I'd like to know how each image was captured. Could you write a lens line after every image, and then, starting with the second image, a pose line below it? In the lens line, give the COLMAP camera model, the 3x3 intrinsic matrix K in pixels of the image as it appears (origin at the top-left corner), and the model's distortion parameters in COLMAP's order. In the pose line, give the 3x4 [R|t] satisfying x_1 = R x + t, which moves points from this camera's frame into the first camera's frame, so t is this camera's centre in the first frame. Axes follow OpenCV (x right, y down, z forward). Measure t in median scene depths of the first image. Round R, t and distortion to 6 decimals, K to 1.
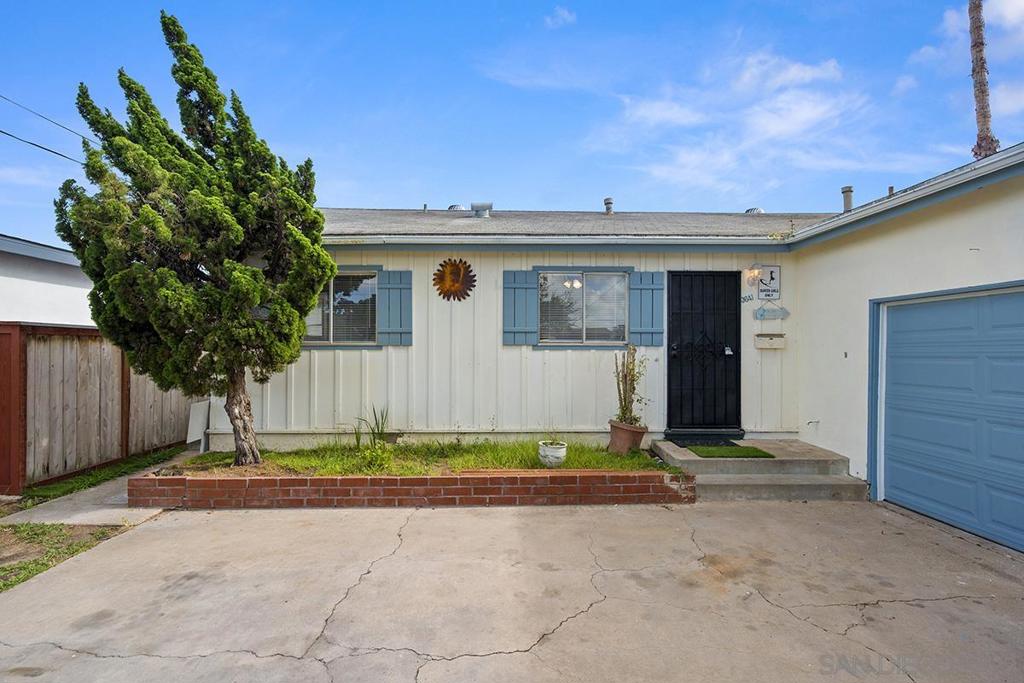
lens RADIAL K [[520.9, 0, 512.4], [0, 520.9, 346.5], [0, 0, 1]] dist [0.001099, 0.000193]
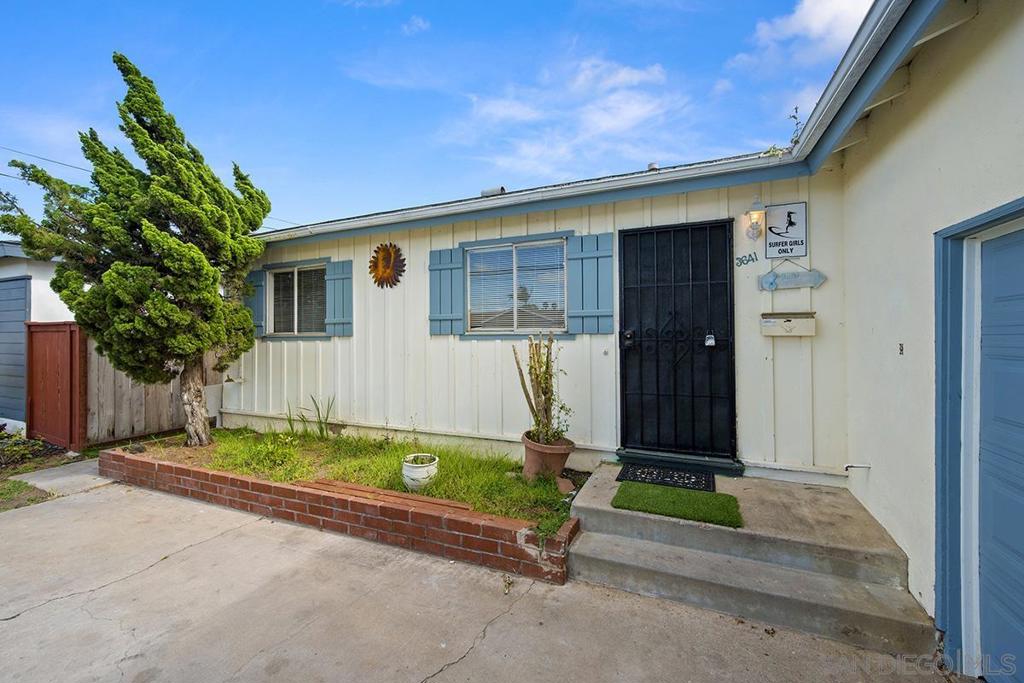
lens RADIAL K [[417.7, 0, 510.2], [0, 417.7, 330.3], [0, 0, 1]] dist [0.000662, 0.000025]
pose [[0.907586, -0.013653, -0.419645, 0.408160], [0.012375, 0.999907, -0.005767, -0.004478], [0.419685, 0.000041, 0.907670, 0.412129]]
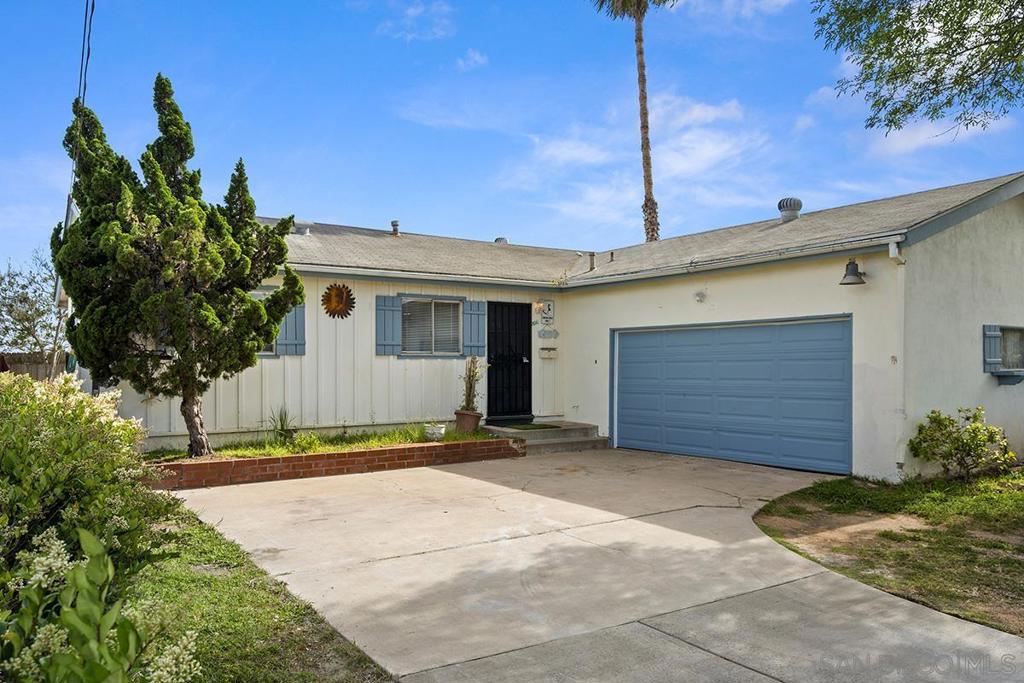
lens RADIAL K [[747.6, 0, 510.3], [0, 747.6, 360.5], [0, 0, 1]] dist [-0.006907, -0.001518]
pose [[0.837972, -0.000408, 0.545714, -0.731826], [-0.000595, 0.999998, 0.001662, 0.007376], [-0.545714, -0.001718, 0.837970, -0.685201]]
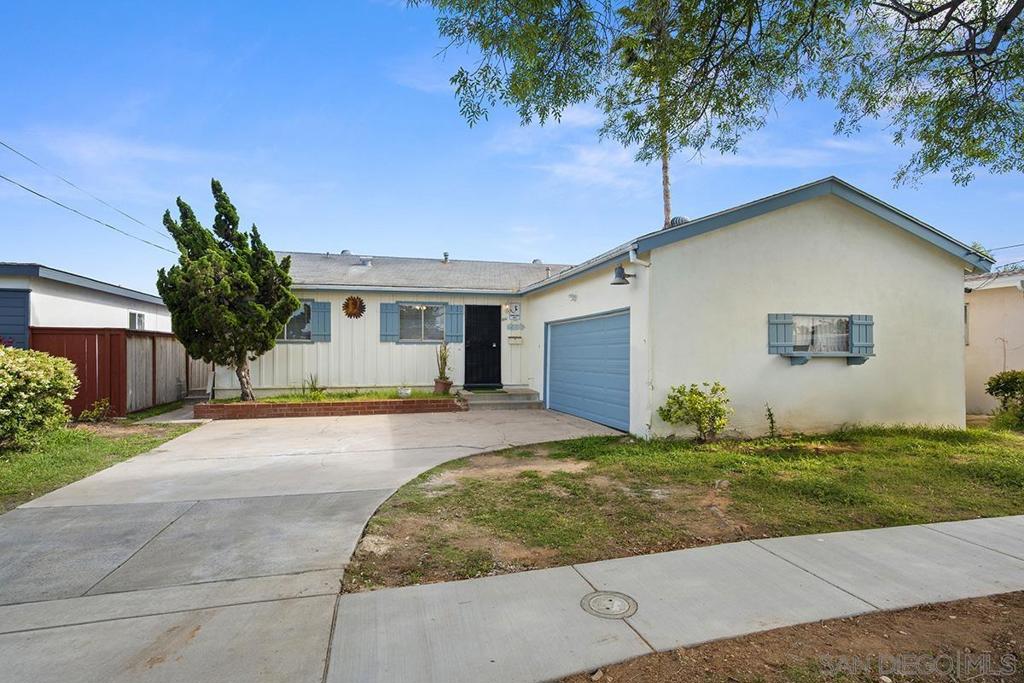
lens RADIAL K [[536.2, 0, 509.2], [0, 536.2, 349.3], [0, 0, 1]] dist [-0.003423, -0.000348]
pose [[0.974029, 0.000684, 0.226421, -0.002115], [-0.001308, 0.999996, 0.002603, 0.019937], [-0.226418, -0.002831, 0.974026, -1.050841]]
